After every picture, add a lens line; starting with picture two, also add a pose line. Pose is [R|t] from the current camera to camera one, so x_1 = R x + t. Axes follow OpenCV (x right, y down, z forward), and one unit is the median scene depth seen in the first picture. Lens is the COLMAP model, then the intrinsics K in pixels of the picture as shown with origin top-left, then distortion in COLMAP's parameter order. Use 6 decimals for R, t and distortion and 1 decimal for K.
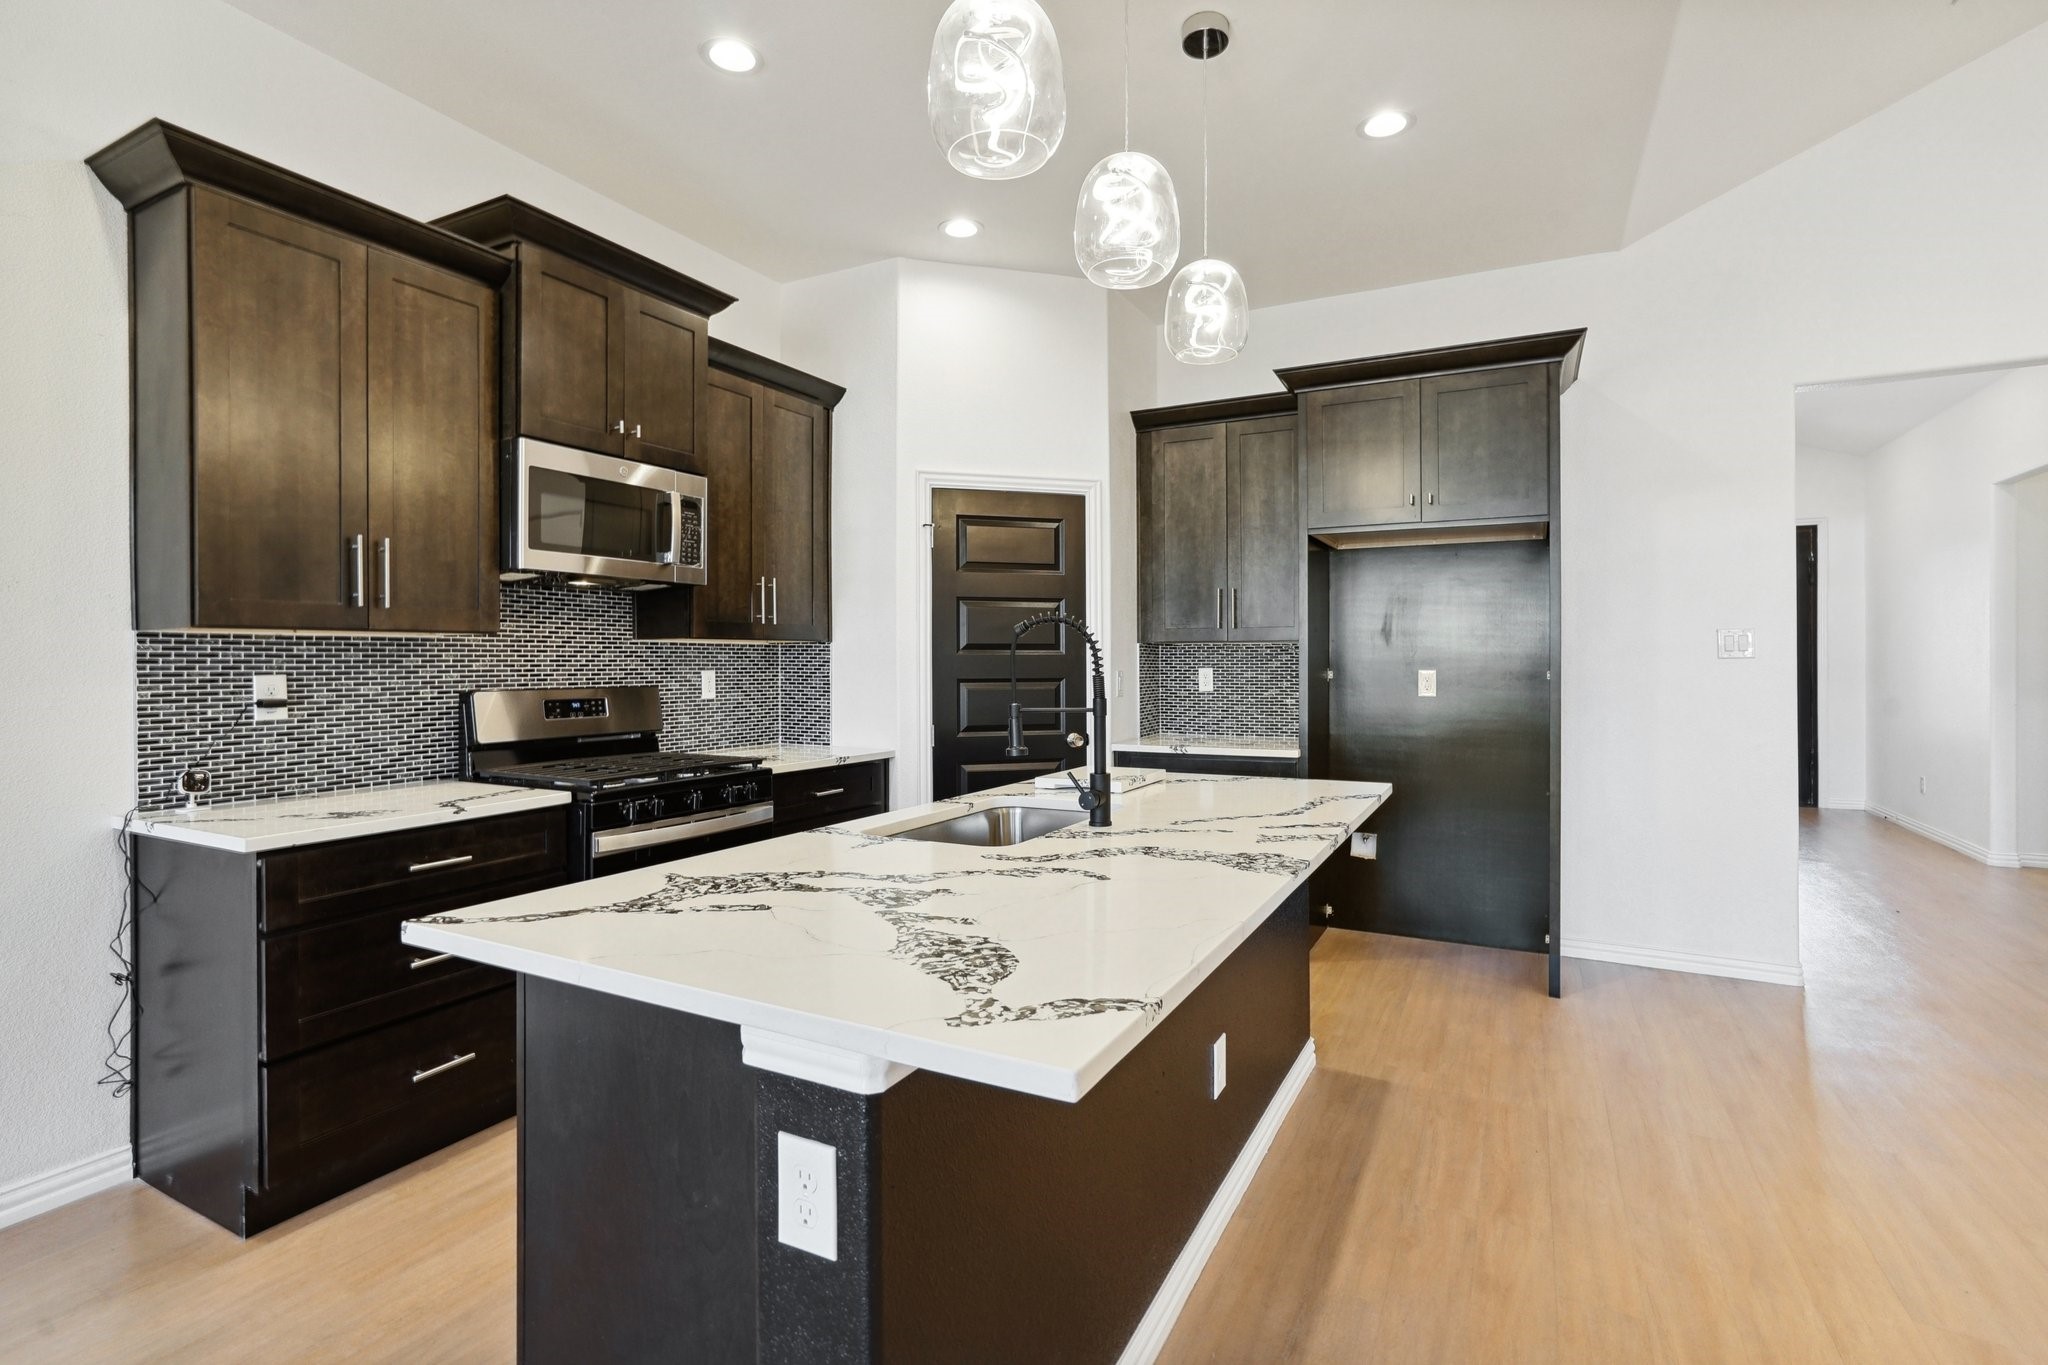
lens RADIAL K [[948.6, 0, 1021.6], [0, 948.6, 664.6], [0, 0, 1]] dist [-0.036481, 0.022755]
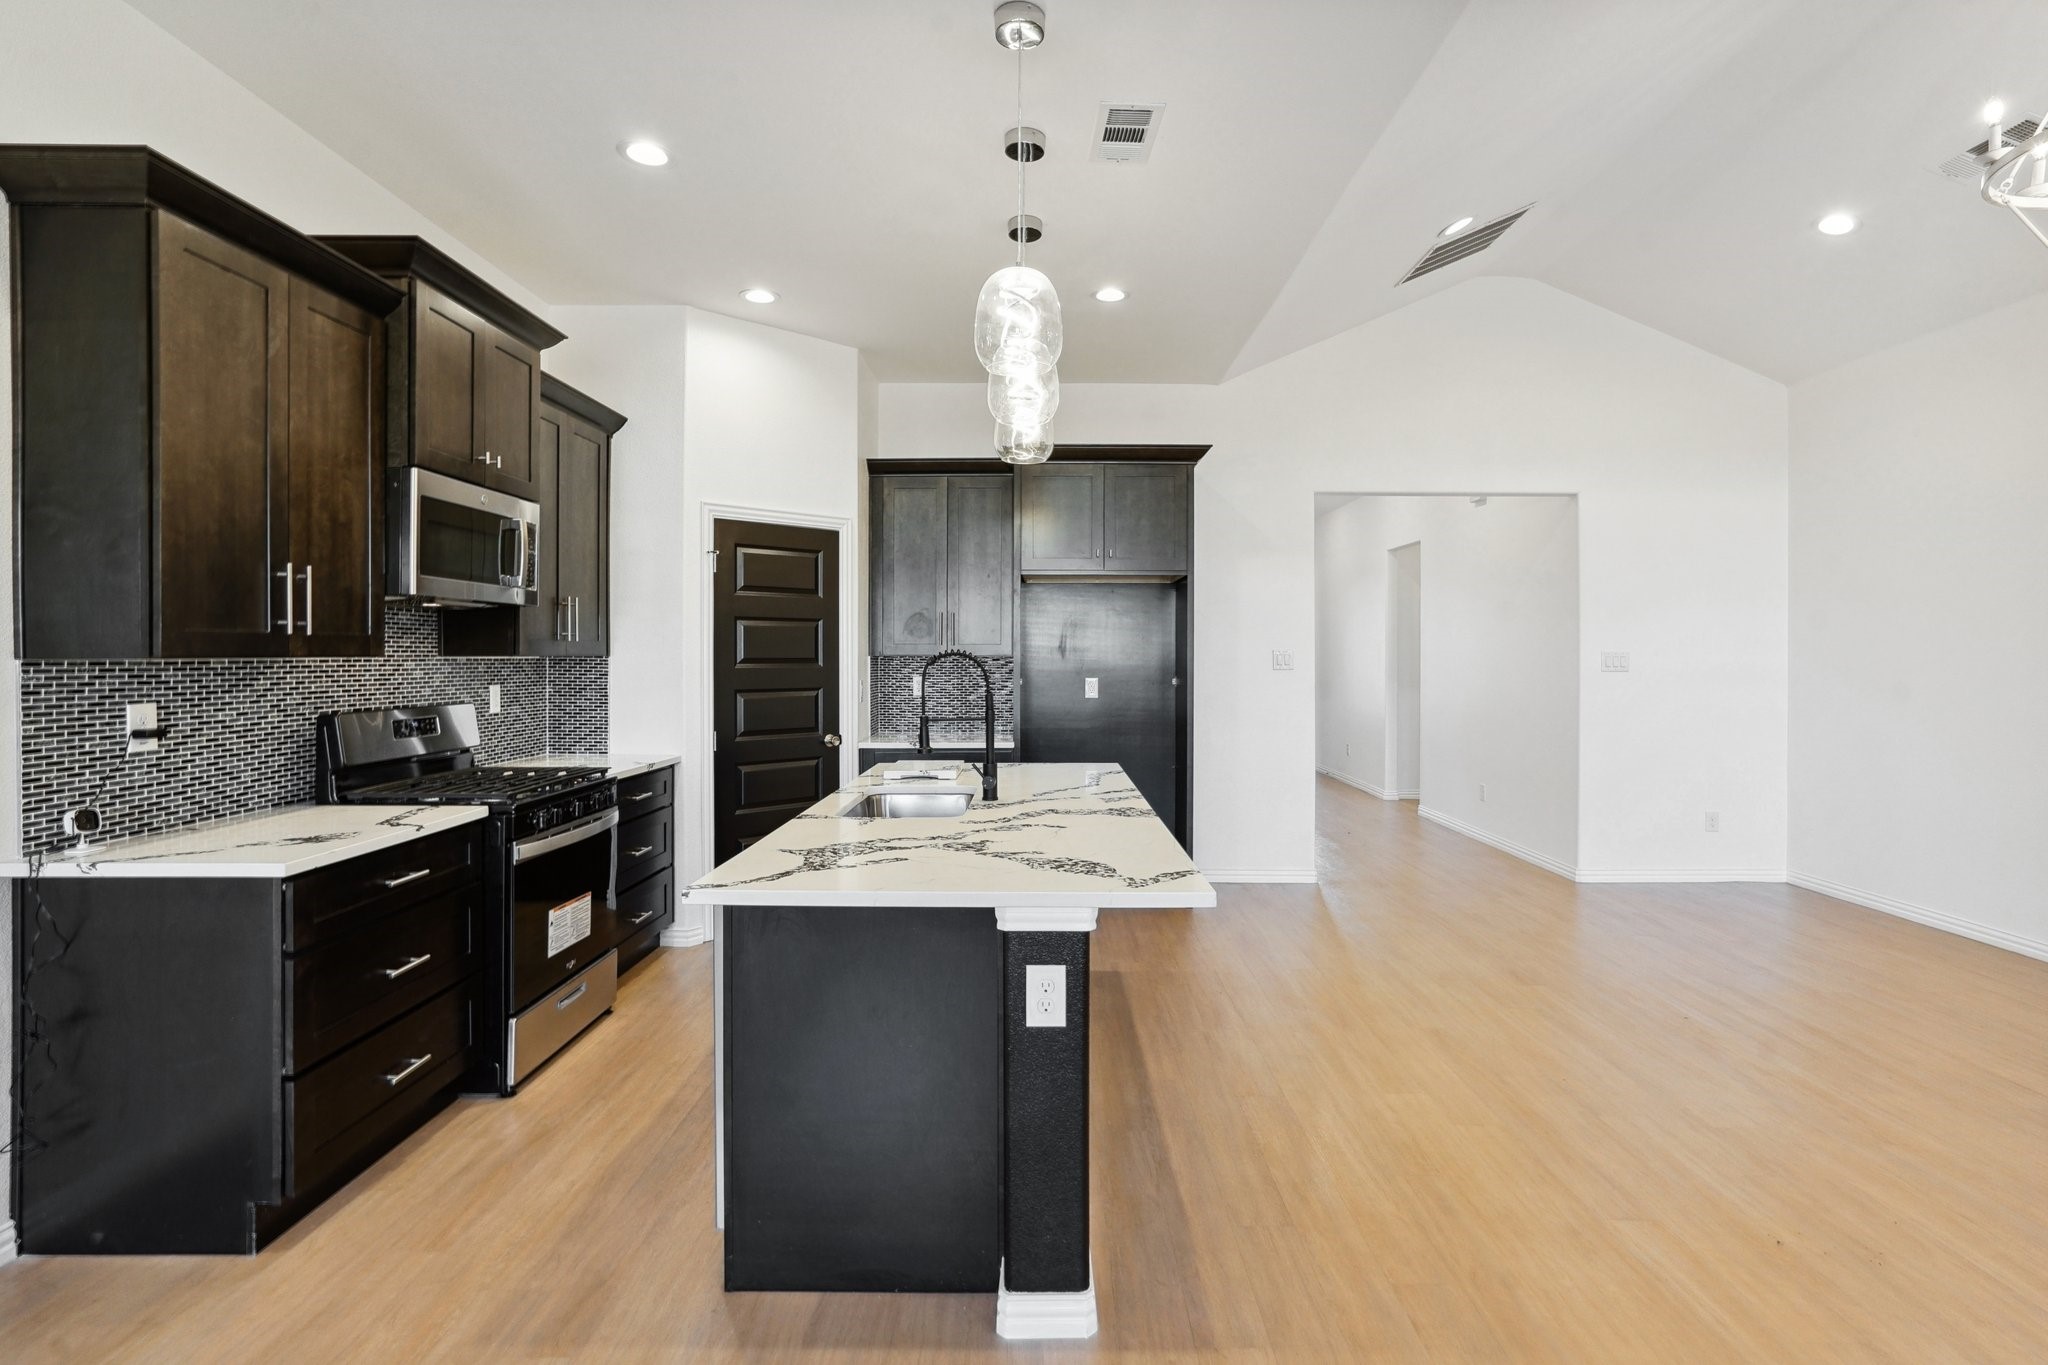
lens RADIAL K [[948.6, 0, 1021.6], [0, 948.6, 664.6], [0, 0, 1]] dist [-0.036481, 0.022755]
pose [[0.892130, -0.001935, 0.451775, -0.336263], [-0.000587, 0.999985, 0.005443, -0.025870], [-0.451779, -0.005121, 0.892115, -0.185063]]
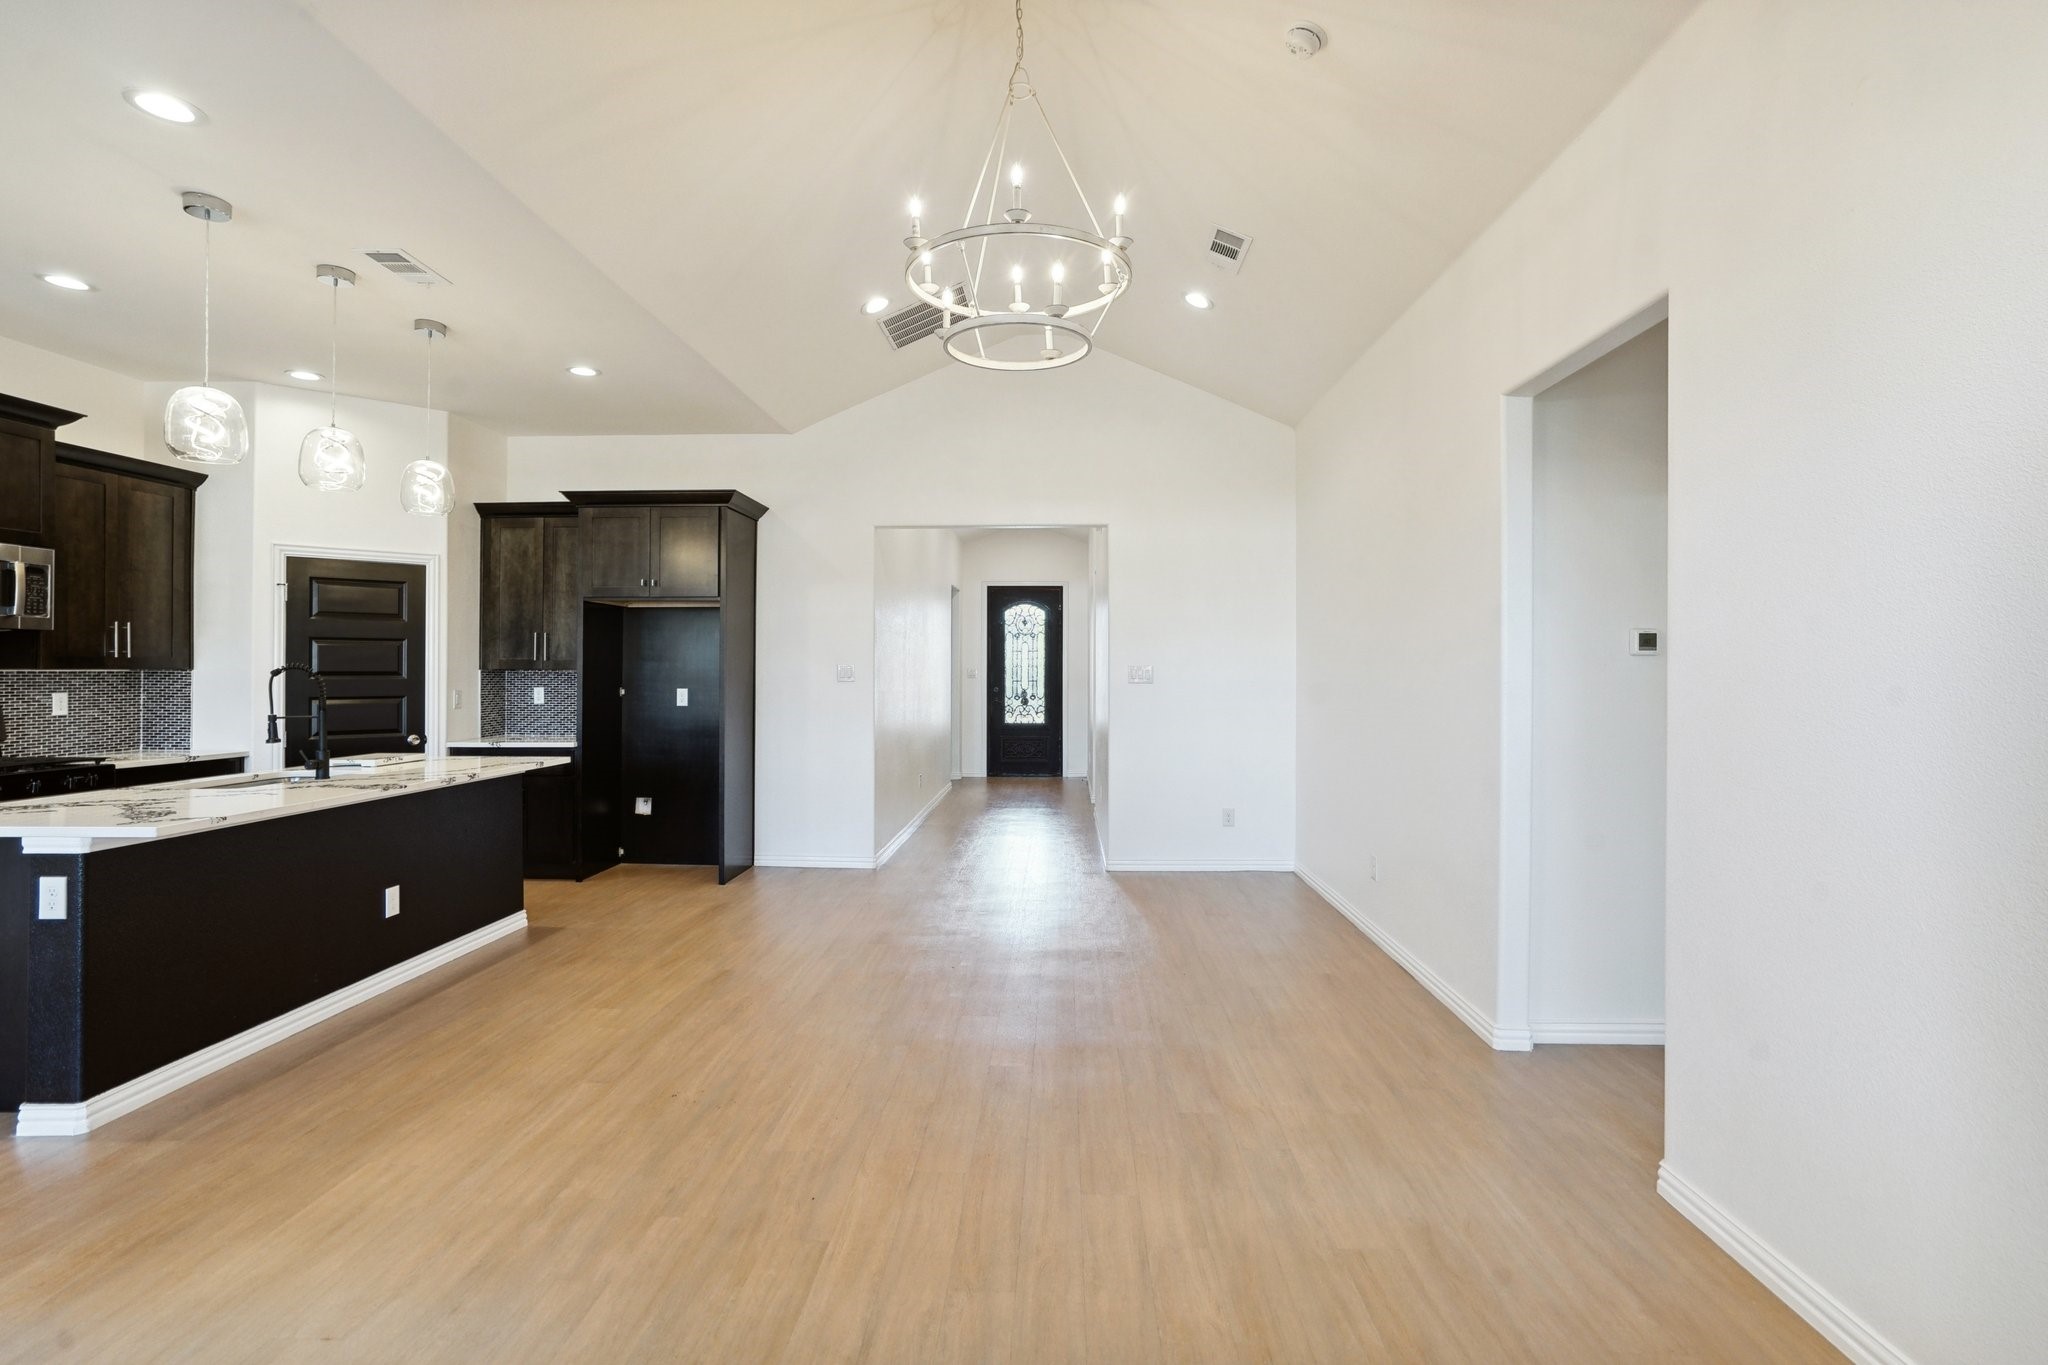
lens RADIAL K [[948.6, 0, 1021.6], [0, 948.6, 664.6], [0, 0, 1]] dist [-0.036481, 0.022755]
pose [[0.903109, 0.005208, 0.429379, 0.344952], [-0.001093, 0.999951, -0.009831, -0.024332], [-0.429409, 0.008410, 0.903071, -0.805785]]
